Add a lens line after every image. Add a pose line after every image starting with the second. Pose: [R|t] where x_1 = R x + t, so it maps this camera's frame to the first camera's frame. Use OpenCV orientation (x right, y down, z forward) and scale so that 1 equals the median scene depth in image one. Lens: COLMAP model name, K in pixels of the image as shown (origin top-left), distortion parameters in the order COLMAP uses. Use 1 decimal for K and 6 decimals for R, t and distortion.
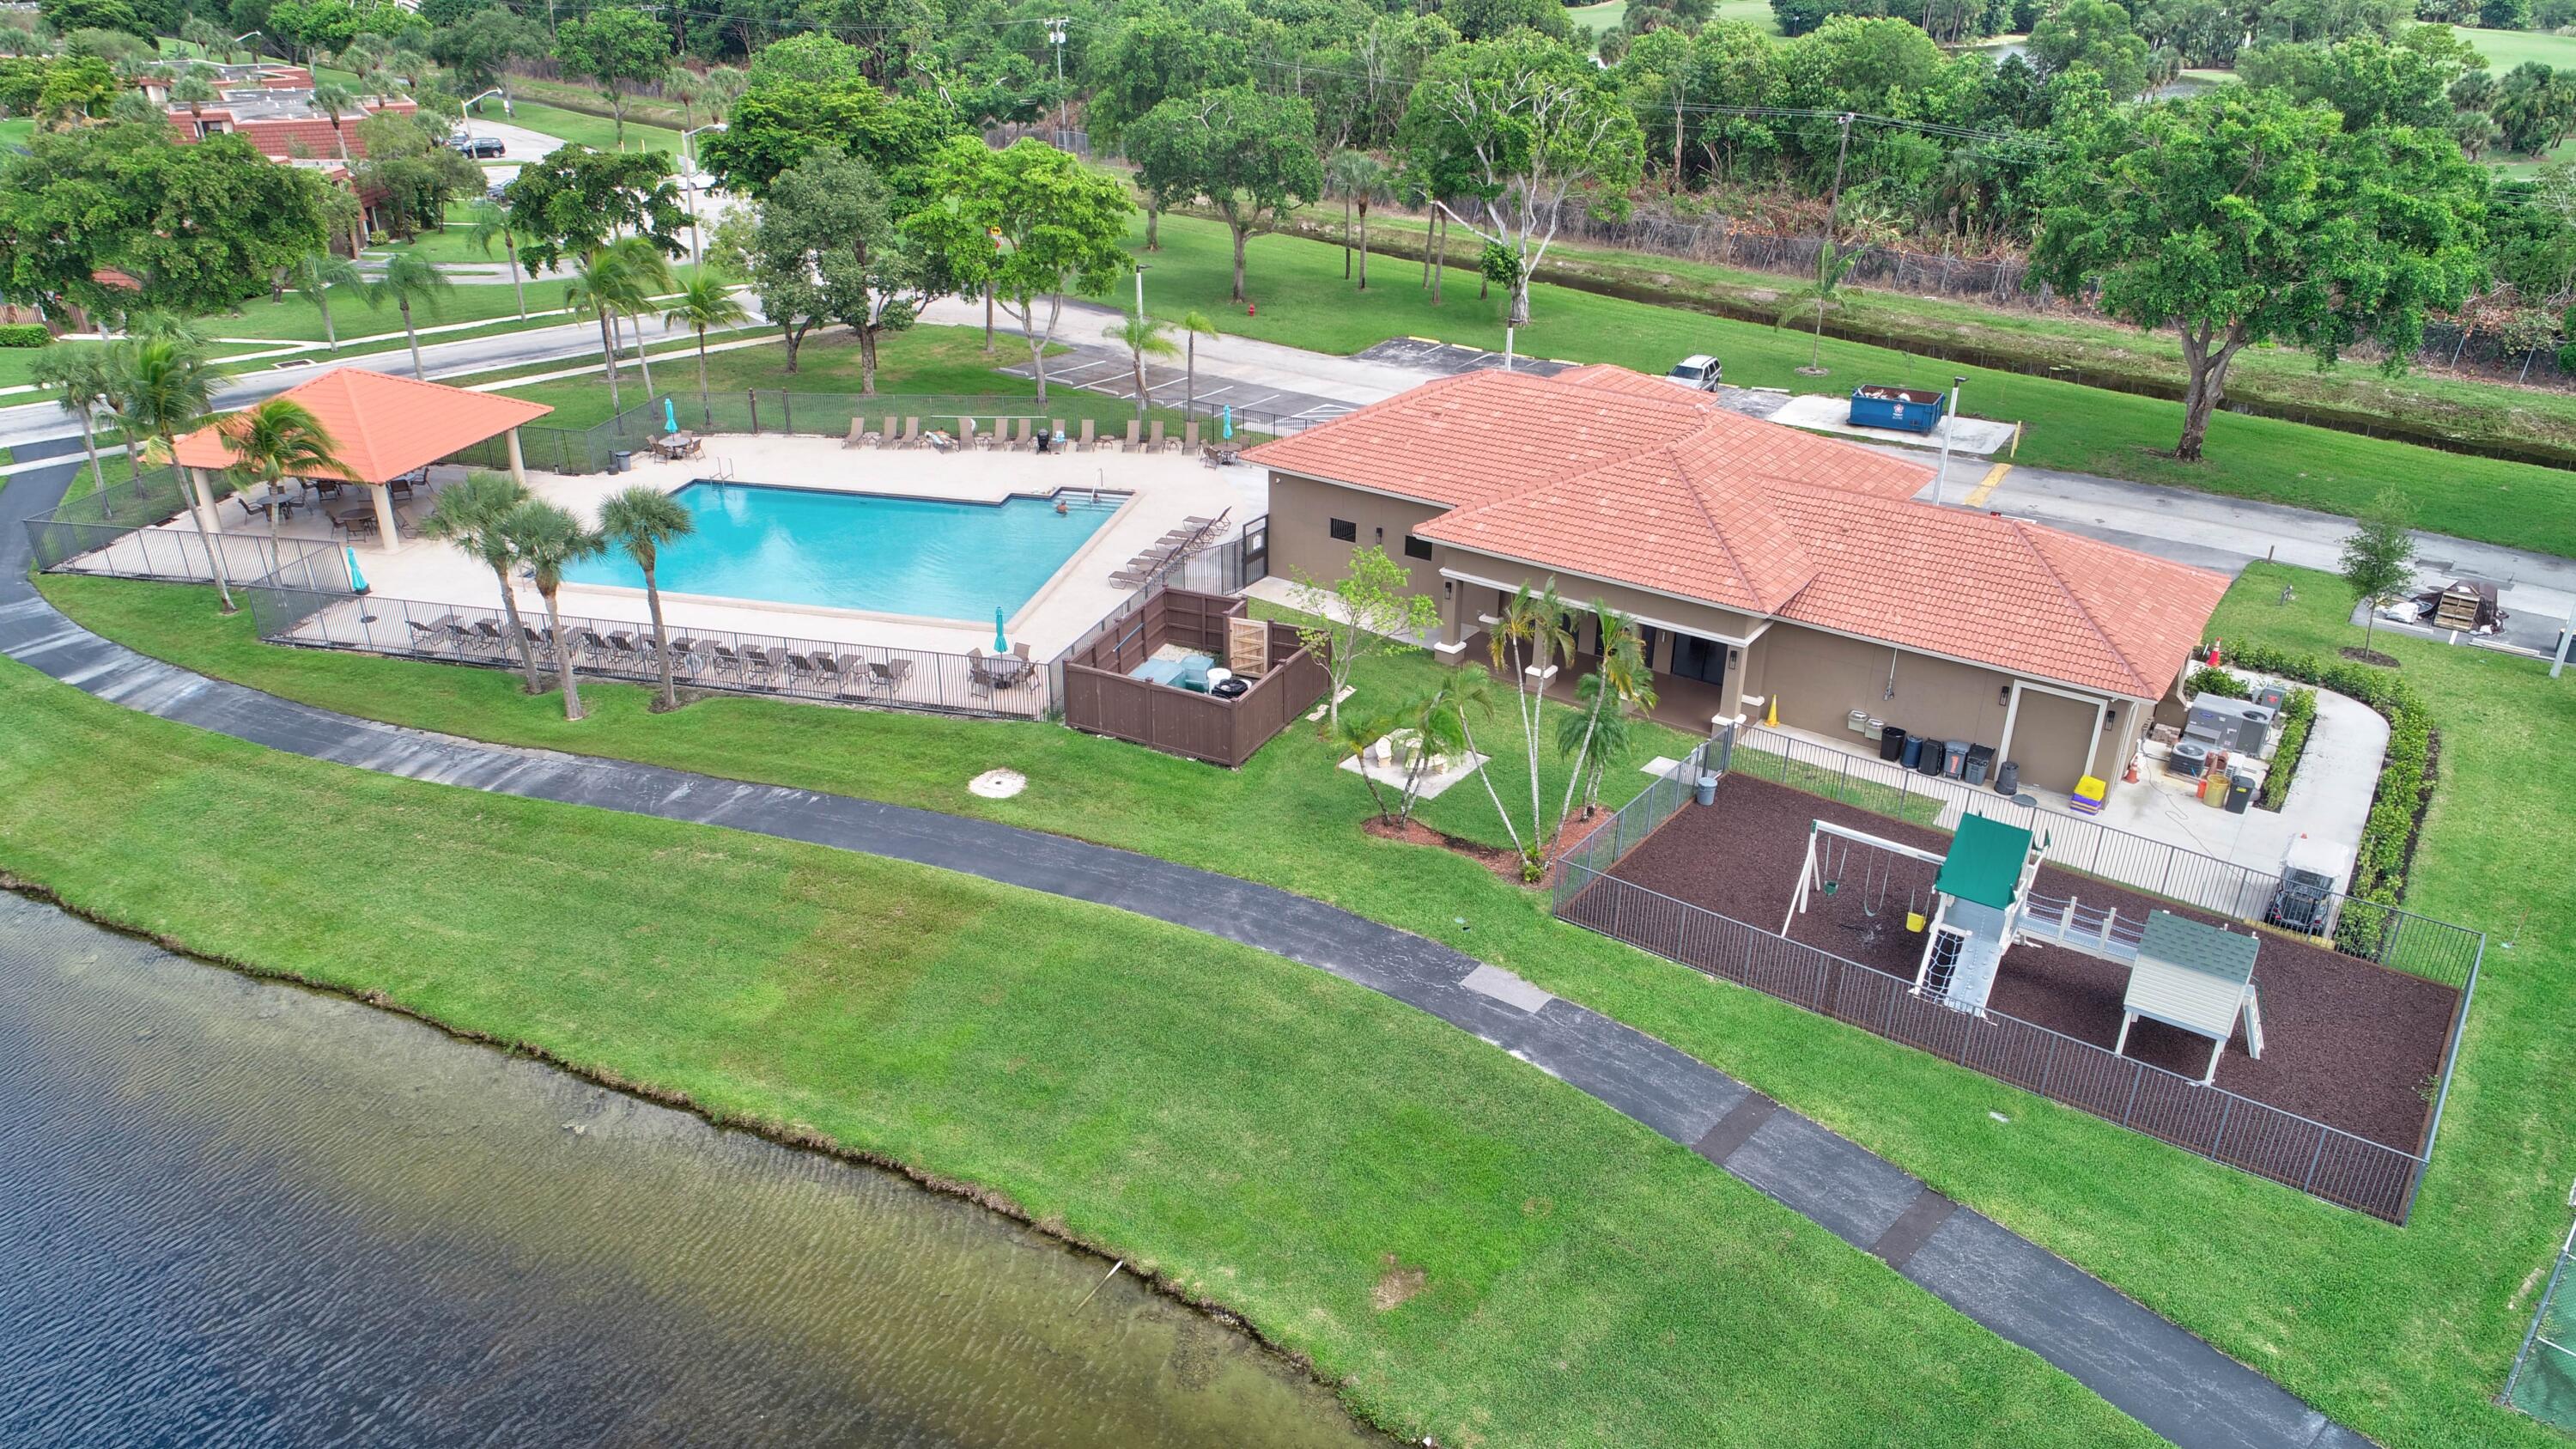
lens RADIAL K [[1704.6, 0, 1288.6], [0, 1704.6, 721.6], [0, 0, 1]] dist [-0.003944, -0.002918]
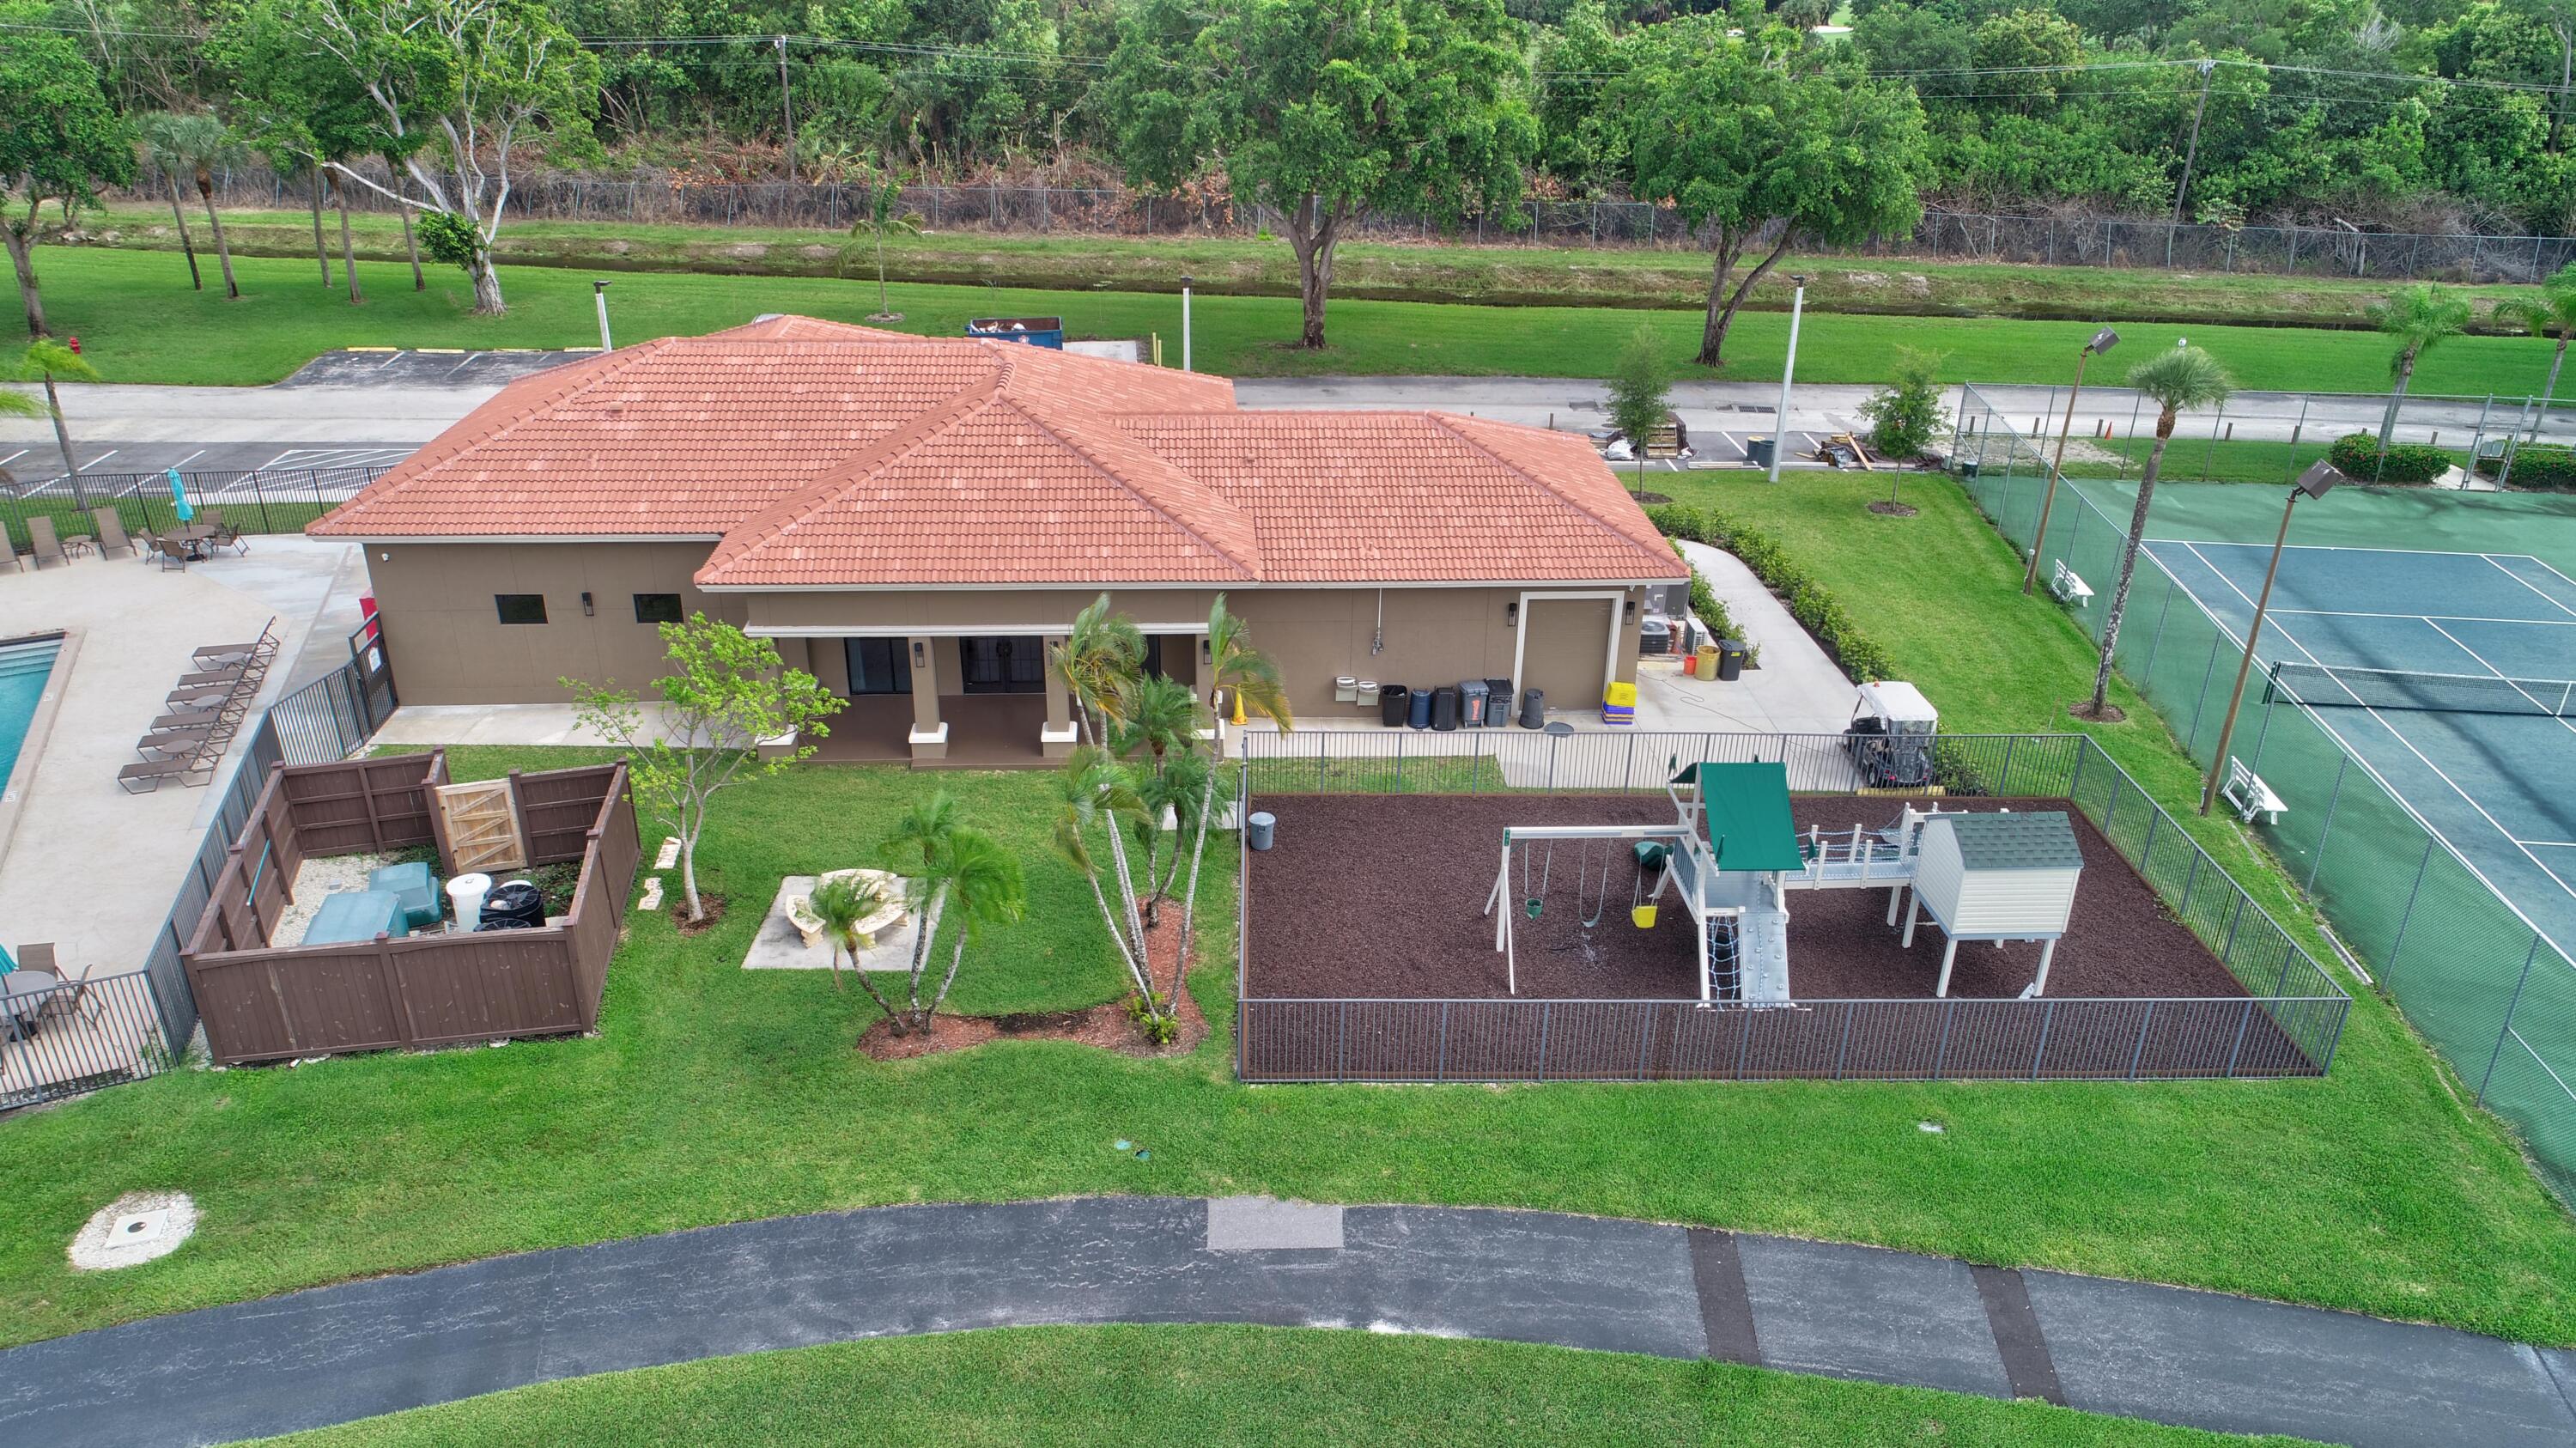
lens RADIAL K [[1704.5, 0, 1286.1], [0, 1704.5, 732.2], [0, 0, 1]] dist [-0.003944, -0.002918]
pose [[0.782889, -0.266613, 0.562140, -0.134045], [0.258598, 0.961228, 0.095746, -0.061023], [-0.565872, 0.070410, 0.821481, 0.341708]]
